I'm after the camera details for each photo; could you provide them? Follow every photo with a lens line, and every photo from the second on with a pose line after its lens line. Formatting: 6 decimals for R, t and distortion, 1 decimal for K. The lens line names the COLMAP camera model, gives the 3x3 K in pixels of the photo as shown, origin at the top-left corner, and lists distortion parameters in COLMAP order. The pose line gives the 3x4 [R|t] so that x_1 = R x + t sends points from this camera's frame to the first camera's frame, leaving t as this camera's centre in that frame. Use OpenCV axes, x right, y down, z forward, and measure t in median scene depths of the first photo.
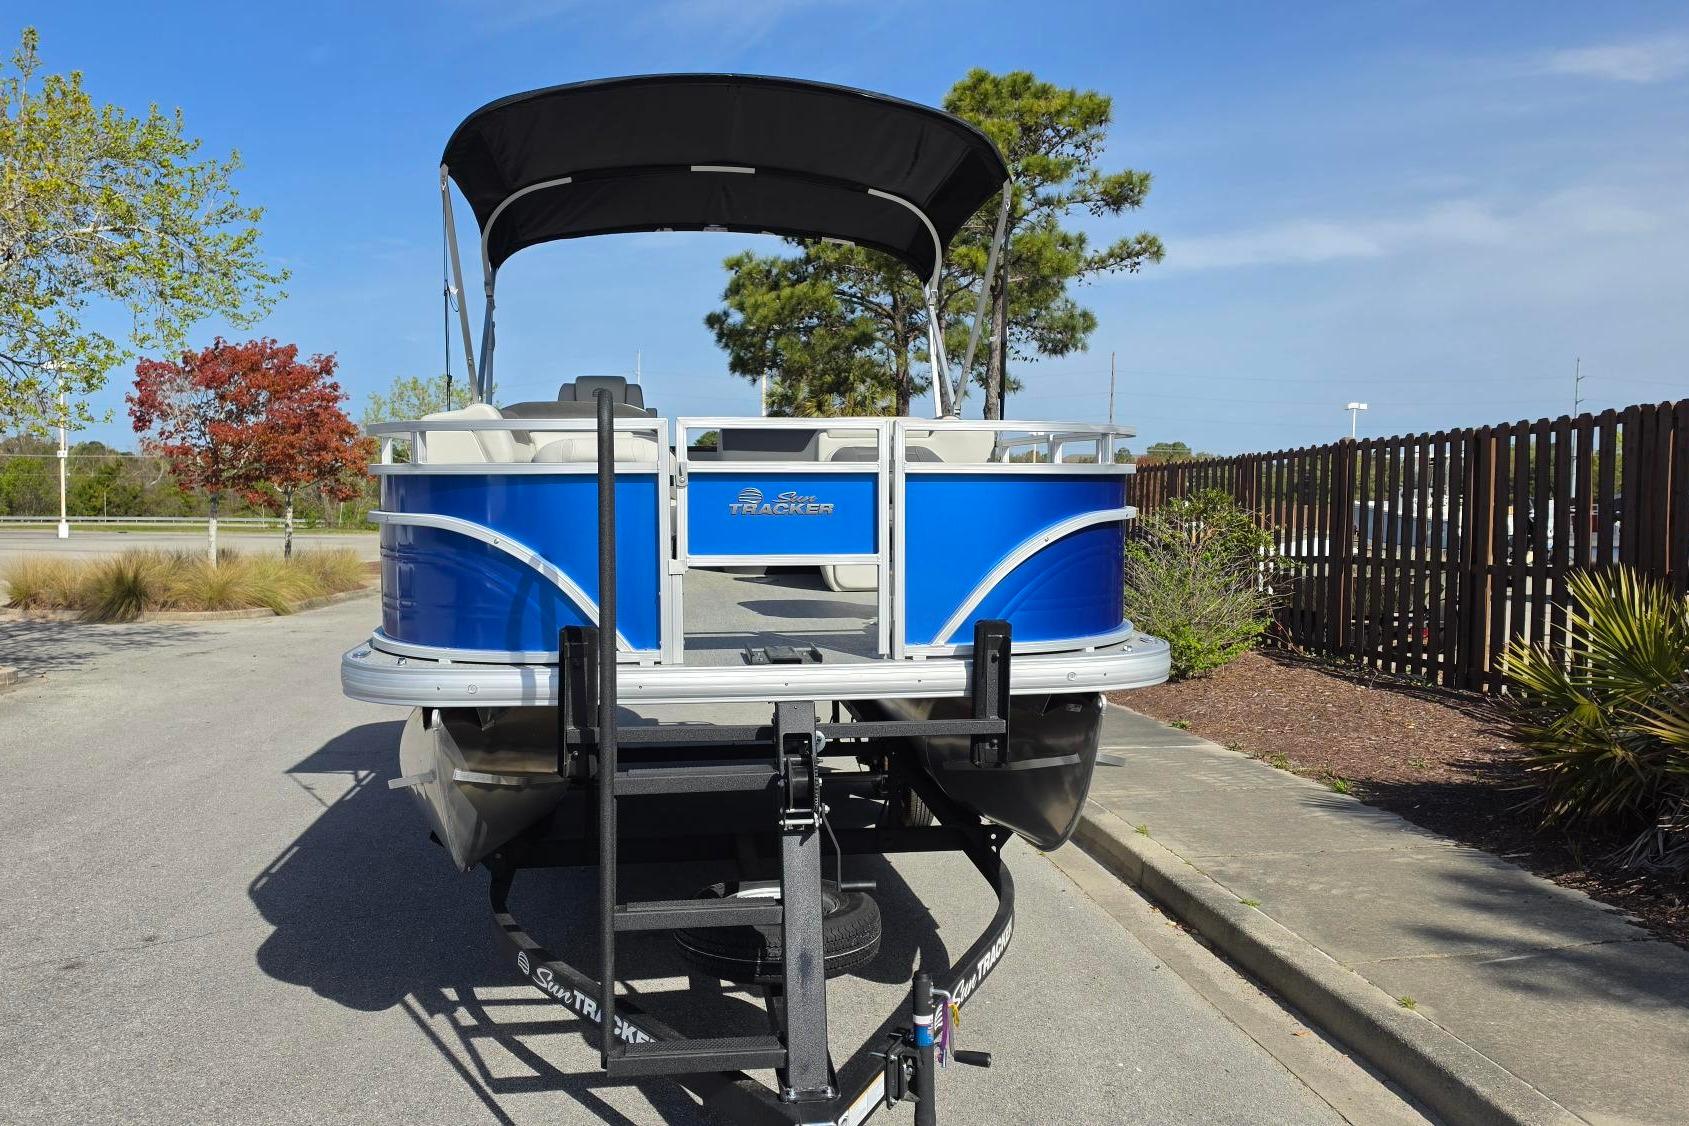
lens RADIAL K [[1377.0, 0, 829.5], [0, 1377.0, 555.5], [0, 0, 1]] dist [0.110371, -0.165763]
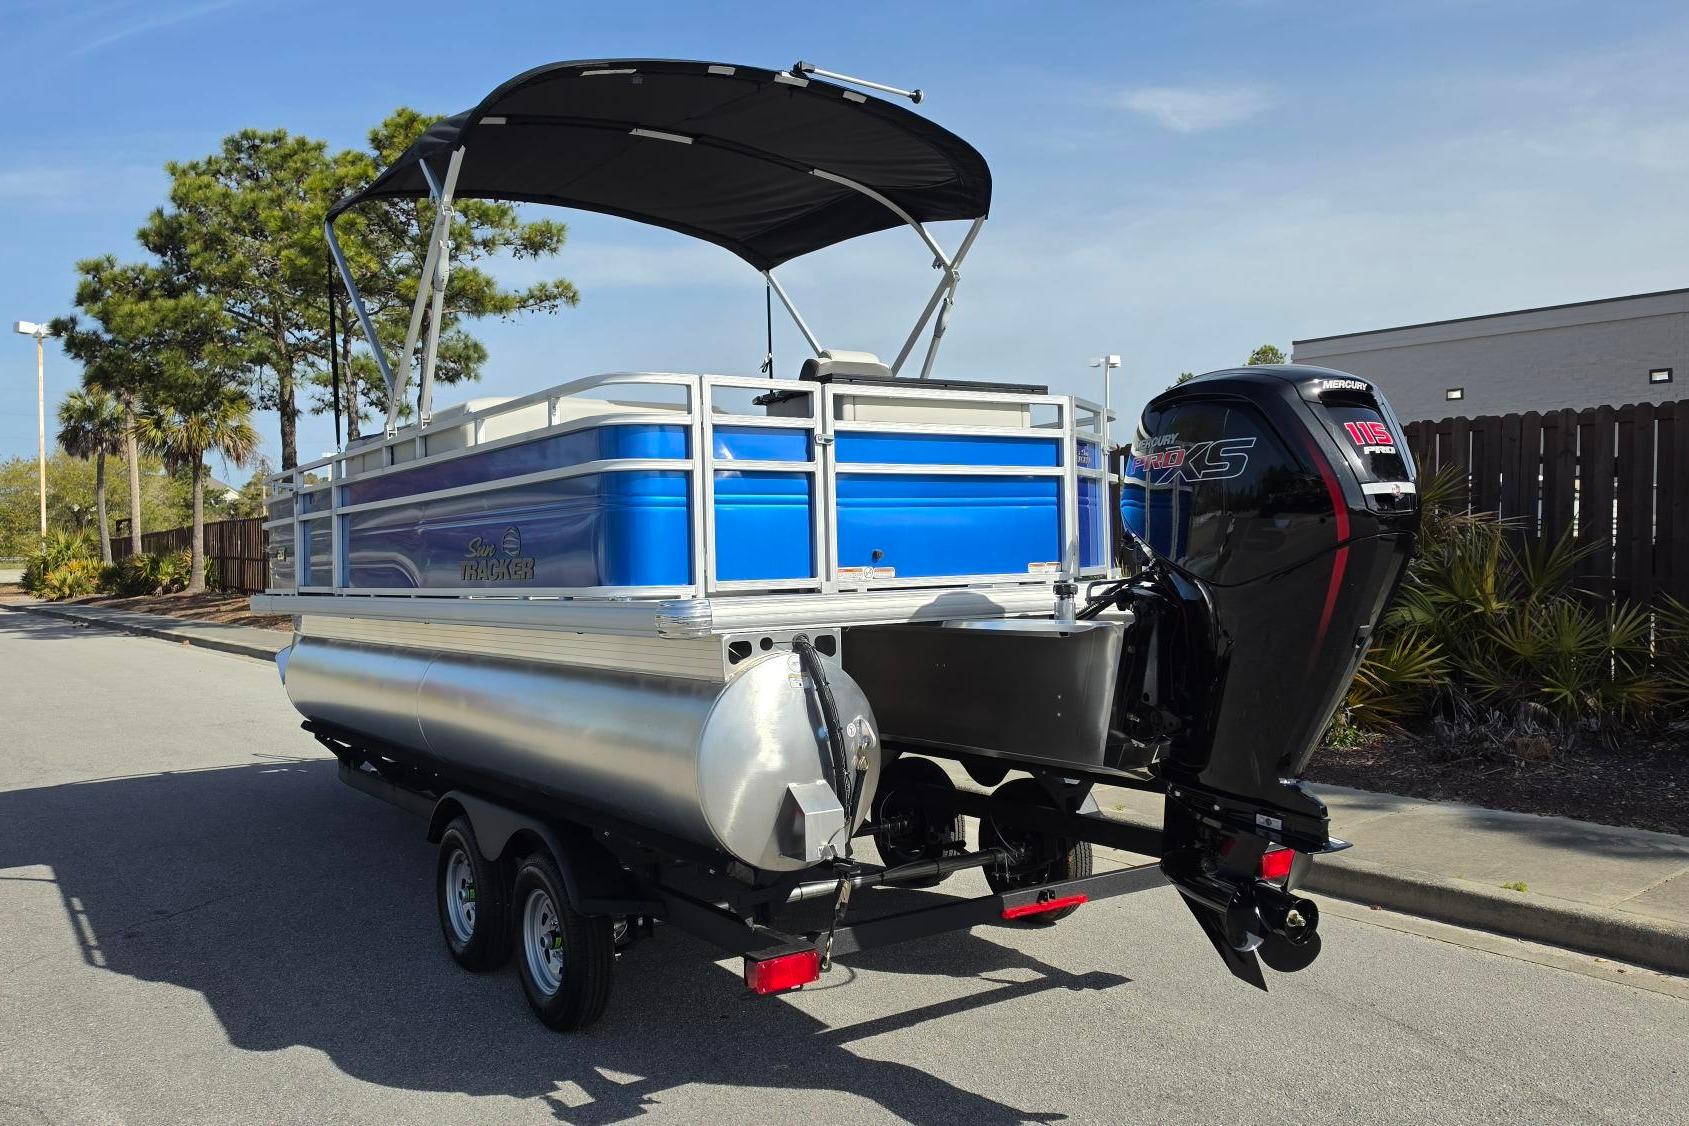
lens RADIAL K [[1377.0, 0, 827.2], [0, 1377.0, 570.8], [0, 0, 1]] dist [0.110371, -0.165763]
pose [[0.872330, -0.026189, 0.488216, -0.454239], [0.029648, 0.999560, 0.000644, 0.013151], [-0.488018, 0.013913, 0.872723, -0.189169]]
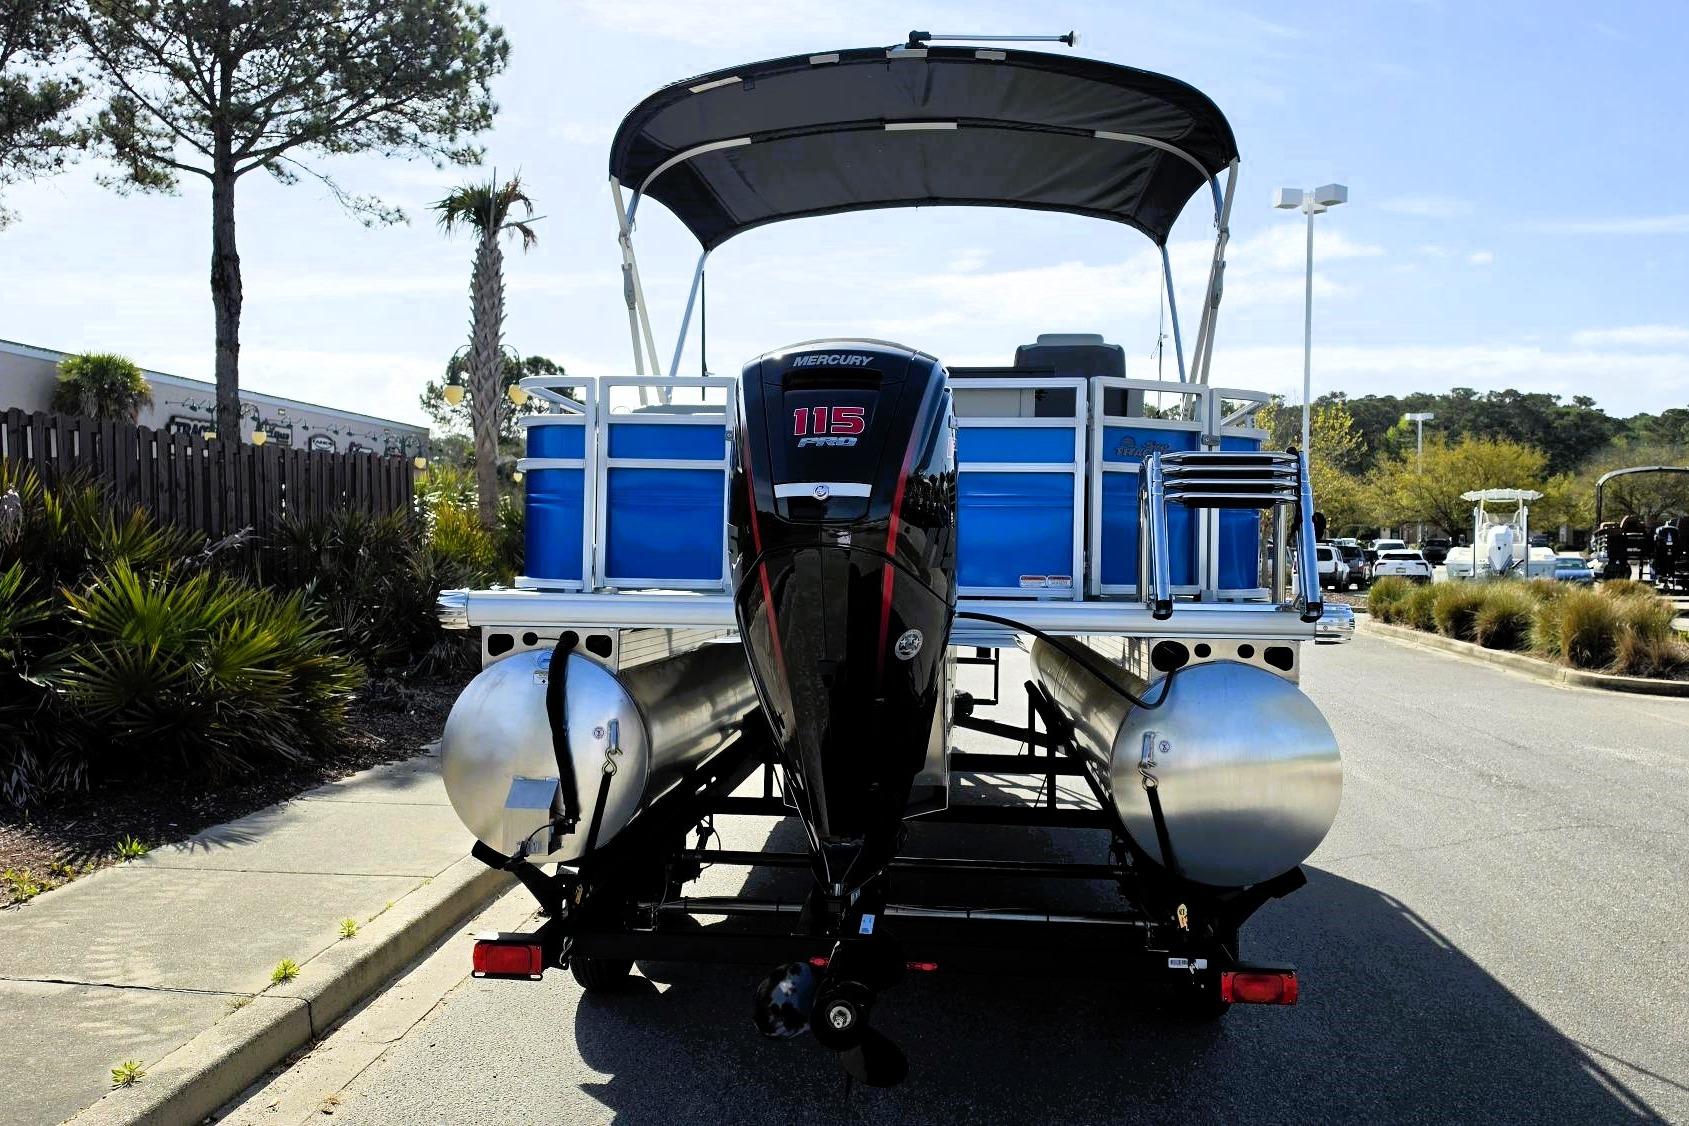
lens RADIAL K [[1377.0, 0, 841.9], [0, 1377.0, 580.2], [0, 0, 1]] dist [0.110371, -0.165763]
pose [[-0.977632, -0.017936, 0.209558, -0.217490], [-0.004459, 0.997901, 0.064611, -0.048695], [-0.210277, 0.062231, -0.975659, 1.893466]]
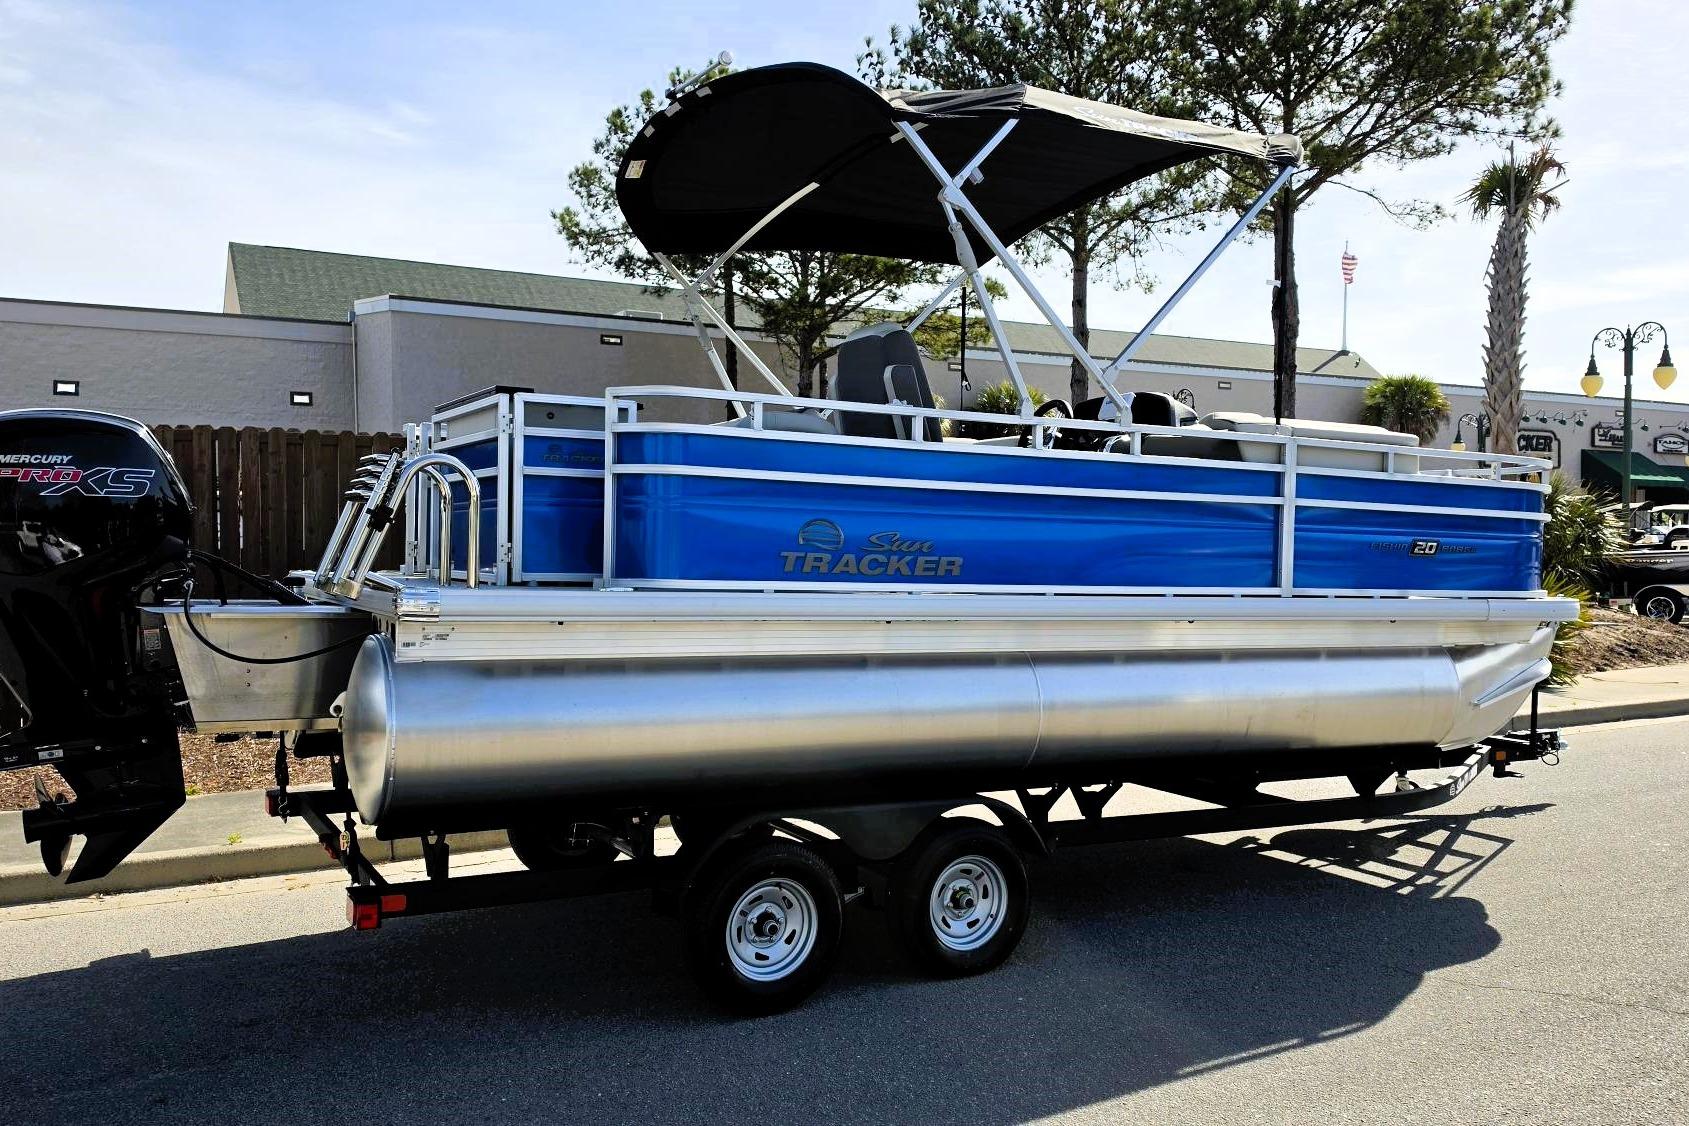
lens RADIAL K [[1377.0, 0, 855.4], [0, 1377.0, 569.9], [0, 0, 1]] dist [0.110371, -0.165763]
pose [[-0.381482, -0.021710, 0.924121, -0.900541], [0.030564, 0.998881, 0.036083, -0.029225], [-0.923871, 0.042010, -0.380392, 1.393124]]
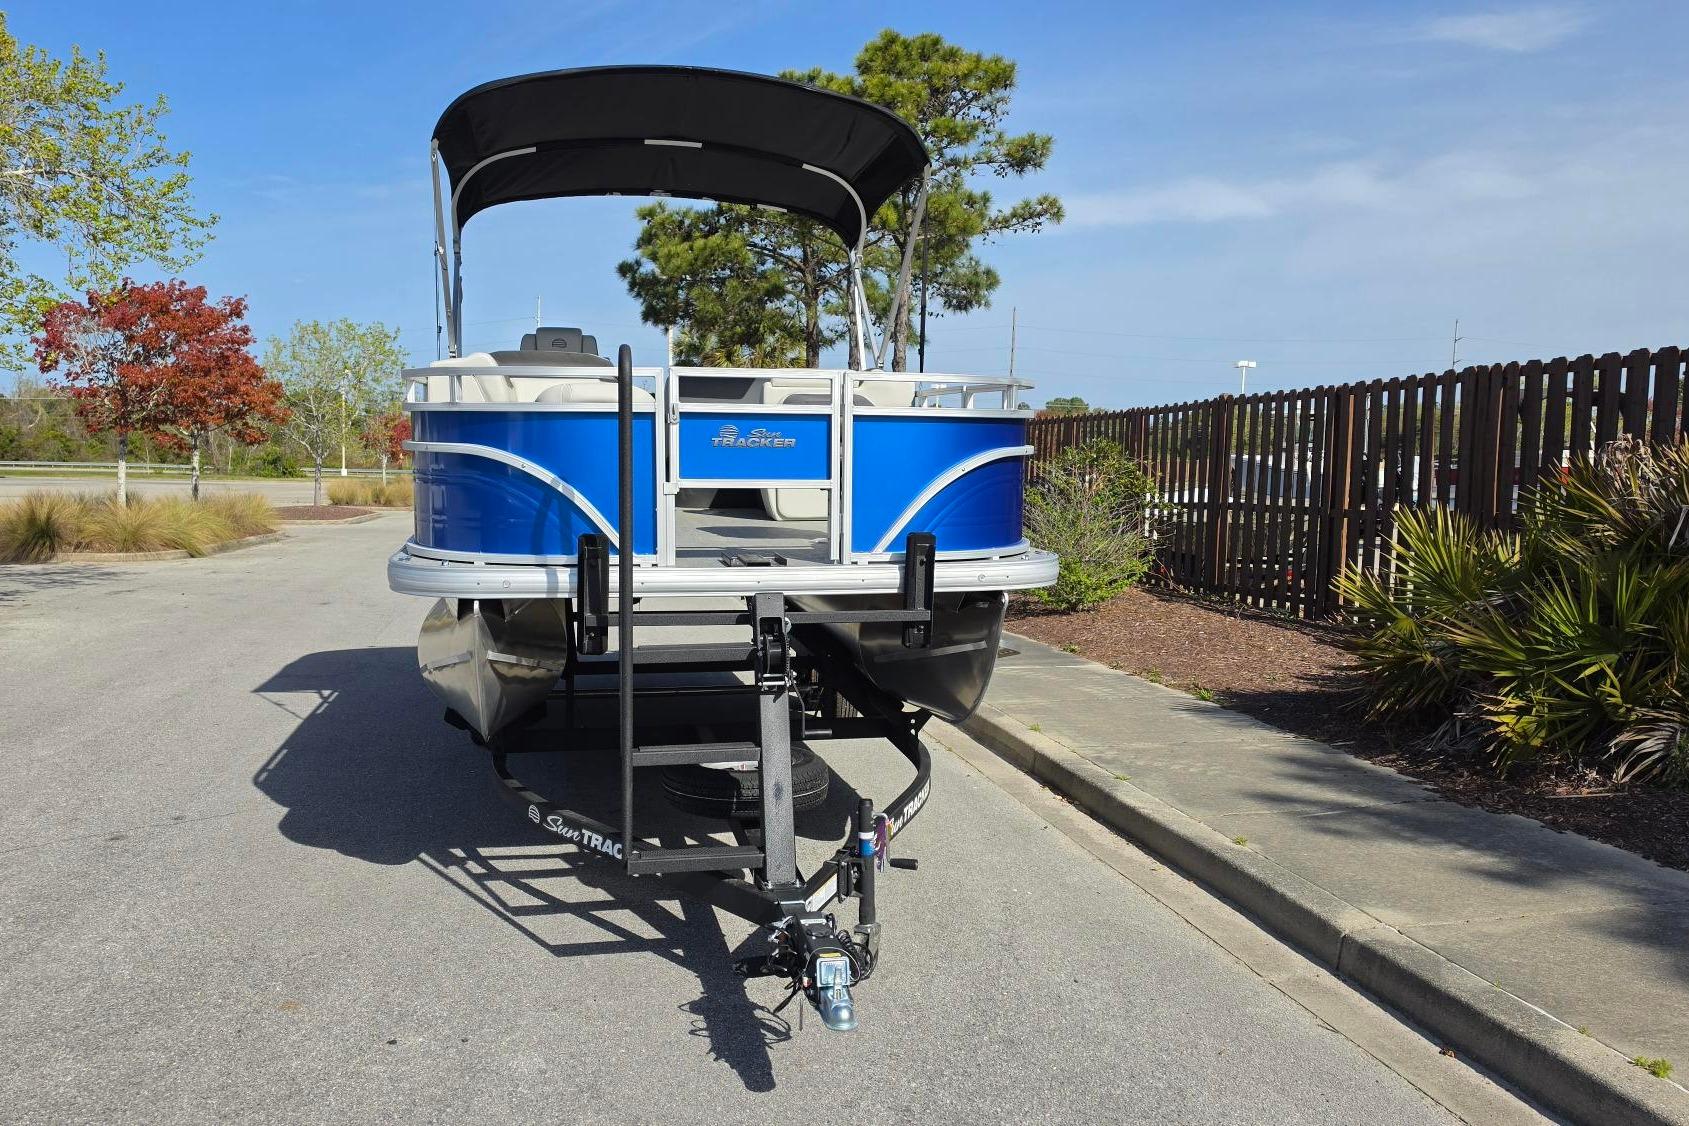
lens RADIAL K [[1377.0, 0, 828.5], [0, 1377.0, 562.9], [0, 0, 1]] dist [0.110371, -0.165763]
pose [[0.997516, 0.003453, 0.070350, -0.029811], [-0.006263, 0.999190, 0.039749, 0.013583], [-0.070155, -0.040091, 0.996730, -0.136971]]
